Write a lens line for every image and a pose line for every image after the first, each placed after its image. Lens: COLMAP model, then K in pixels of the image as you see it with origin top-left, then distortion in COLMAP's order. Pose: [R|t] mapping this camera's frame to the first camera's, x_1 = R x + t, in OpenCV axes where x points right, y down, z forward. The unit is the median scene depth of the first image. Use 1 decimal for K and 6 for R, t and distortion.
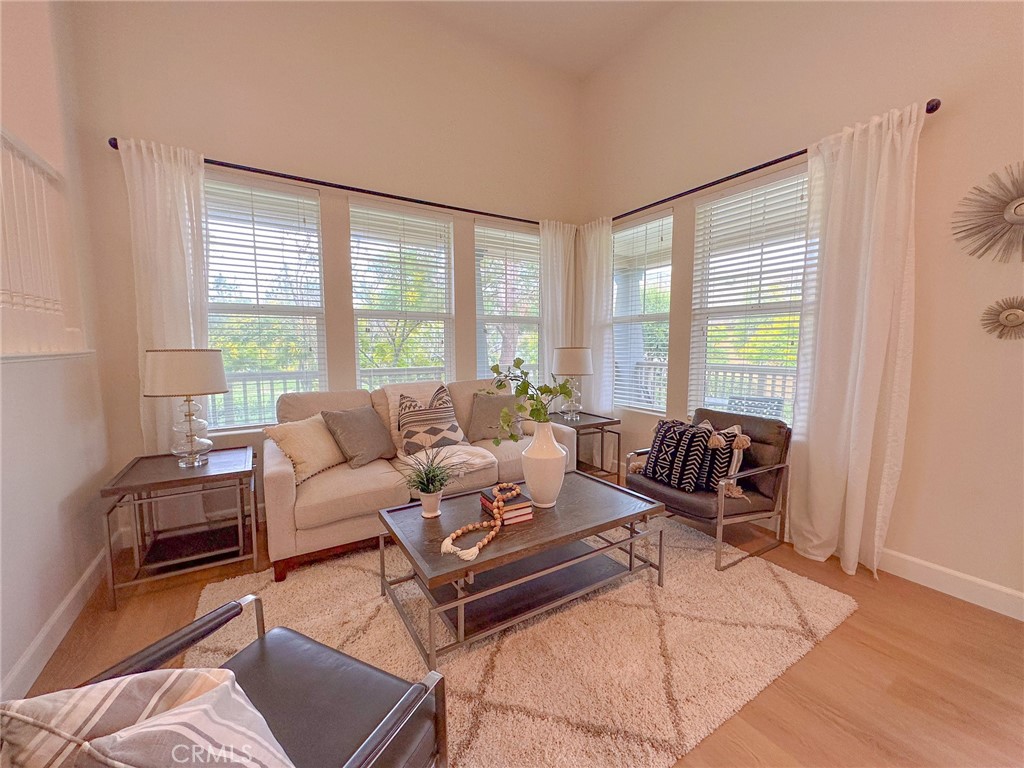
lens RADIAL K [[406.2, 0, 509.2], [0, 406.2, 383.7], [0, 0, 1]] dist [-0.002380, 0.000438]
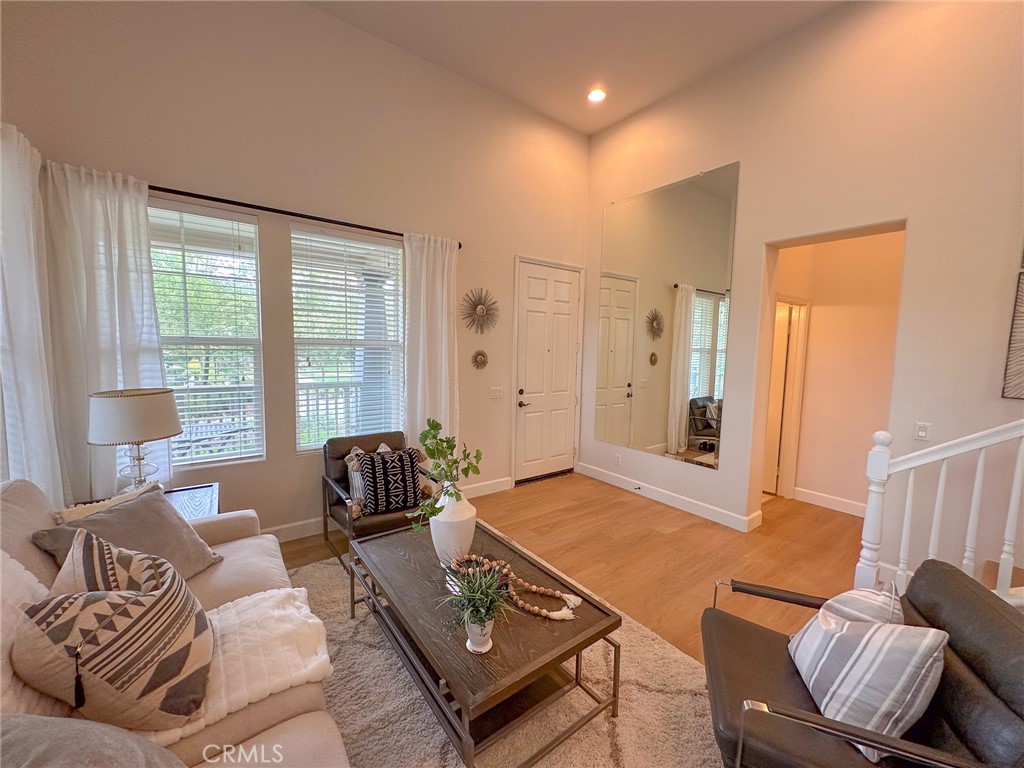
lens RADIAL K [[406.2, 0, 517.0], [0, 406.2, 381.9], [0, 0, 1]] dist [-0.002380, 0.000438]
pose [[-0.097998, -0.089621, 0.991143, -0.795290], [0.071164, 0.992756, 0.096803, -0.201980], [-0.992639, 0.080020, -0.090910, 0.852089]]
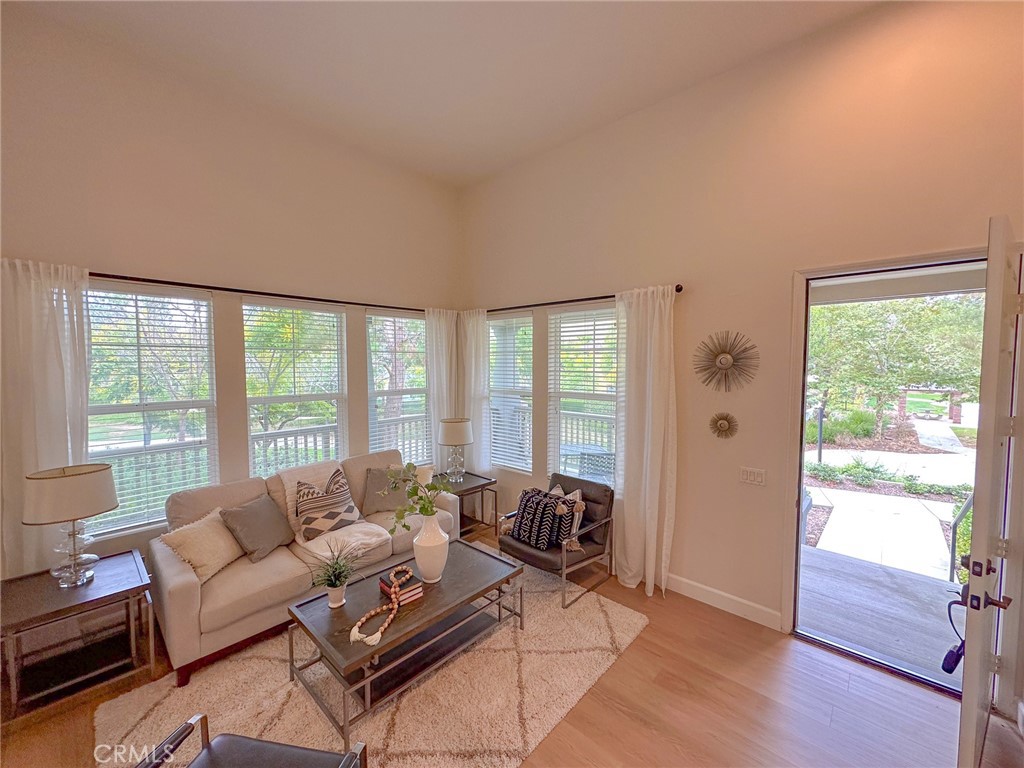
lens RADIAL K [[406.2, 0, 509.6], [0, 406.2, 384.6], [0, 0, 1]] dist [-0.002380, 0.000438]
pose [[0.962767, -0.012231, 0.270055, -0.014585], [0.023320, 0.999010, -0.037889, -0.239100], [-0.269324, 0.042776, 0.962099, -0.286599]]
